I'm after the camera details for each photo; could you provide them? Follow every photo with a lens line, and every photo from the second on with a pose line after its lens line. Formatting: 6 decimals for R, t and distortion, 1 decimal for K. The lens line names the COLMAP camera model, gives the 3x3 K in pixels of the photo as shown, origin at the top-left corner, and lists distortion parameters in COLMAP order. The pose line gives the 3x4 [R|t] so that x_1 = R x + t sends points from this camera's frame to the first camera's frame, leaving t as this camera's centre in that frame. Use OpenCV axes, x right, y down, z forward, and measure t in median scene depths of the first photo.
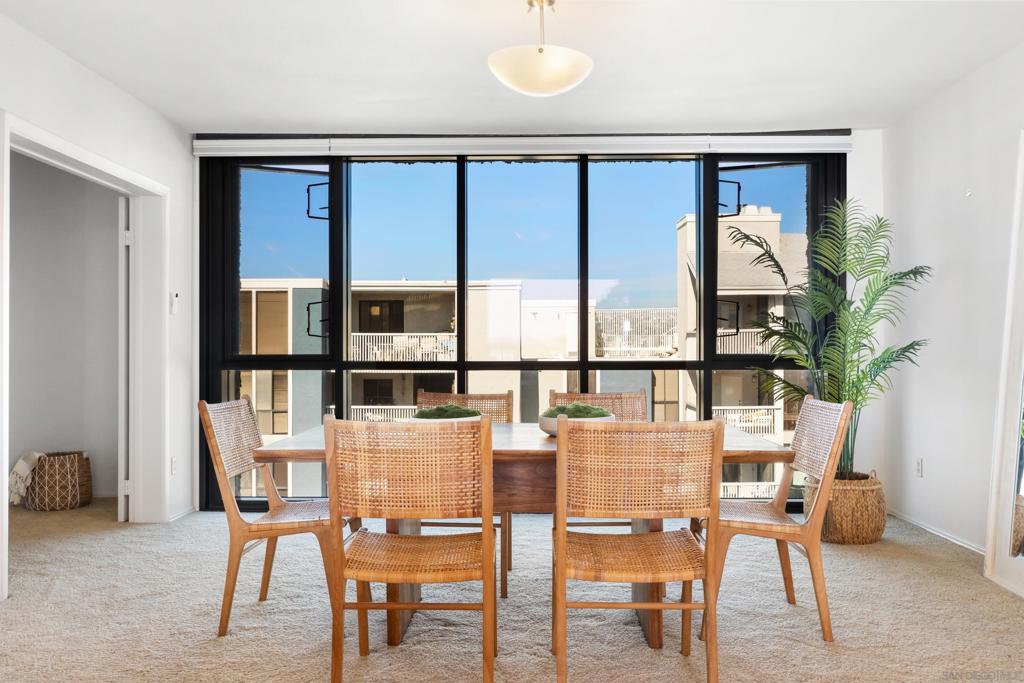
lens RADIAL K [[864.3, 0, 513.3], [0, 864.3, 357.6], [0, 0, 1]] dist [0.069677, 0.001984]
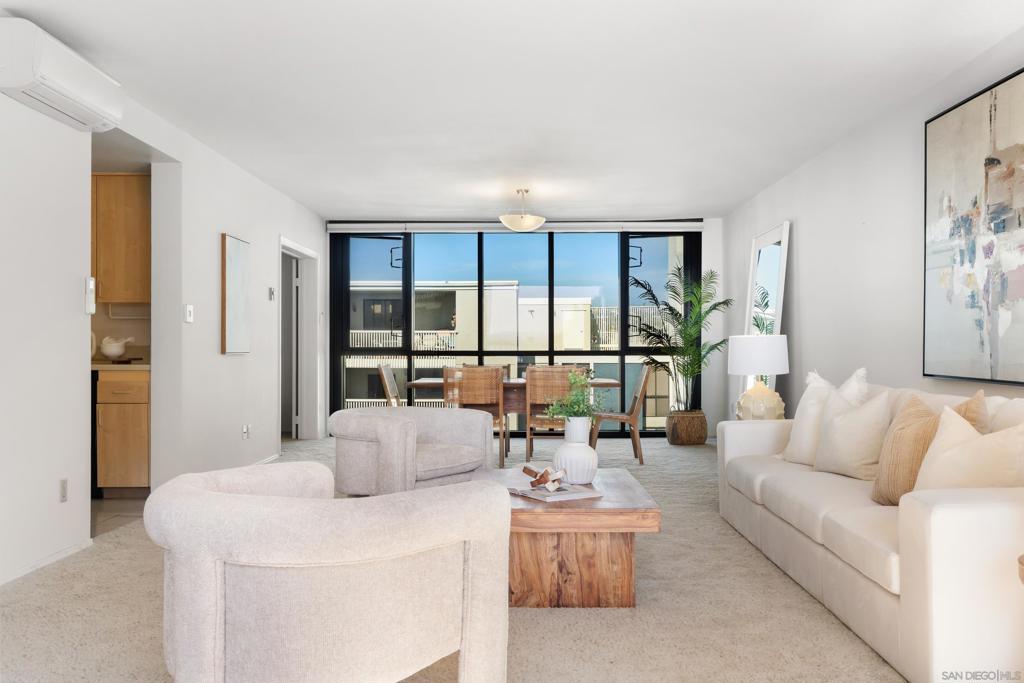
lens RADIAL K [[882.5, 0, 512.0], [0, 882.5, 341.5], [0, 0, 1]] dist [0.011834, -0.000622]
pose [[0.999999, 0.000433, 0.001490, 0.000349], [-0.000411, 0.999887, -0.015017, 0.012496], [-0.001496, 0.015017, 0.999886, -0.747890]]
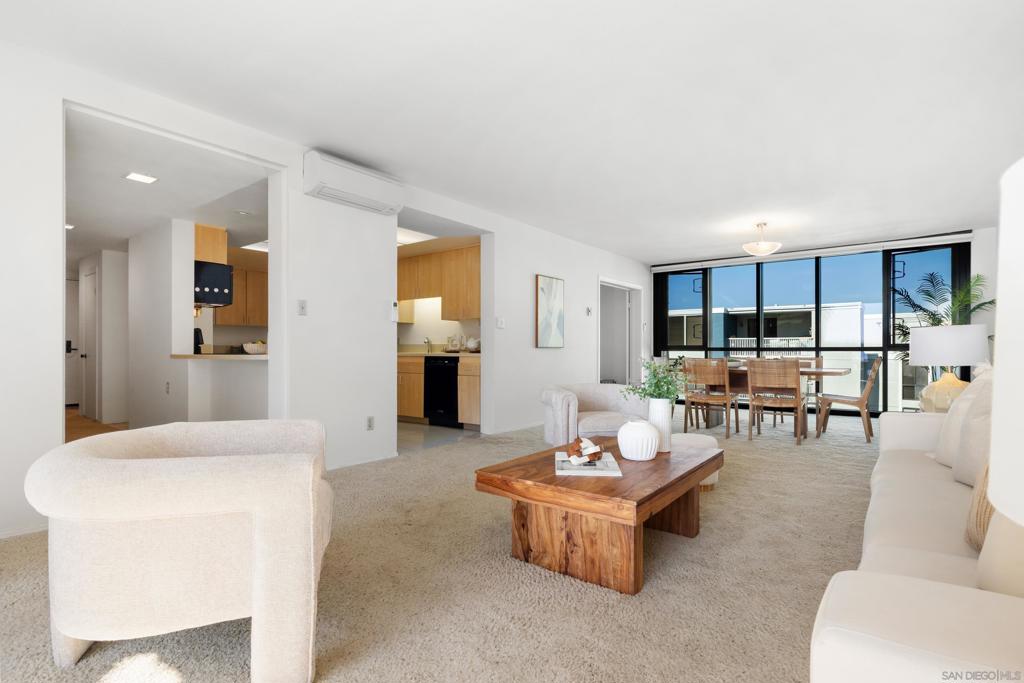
lens RADIAL K [[488.6, 0, 512.0], [0, 488.6, 341.5], [0, 0, 1]] dist [-0.004143, -0.000290]
pose [[0.805216, -0.009729, -0.592901, 0.190101], [-0.004625, 0.999732, -0.022687, 0.021548], [0.592963, 0.021010, 0.804955, -0.489756]]
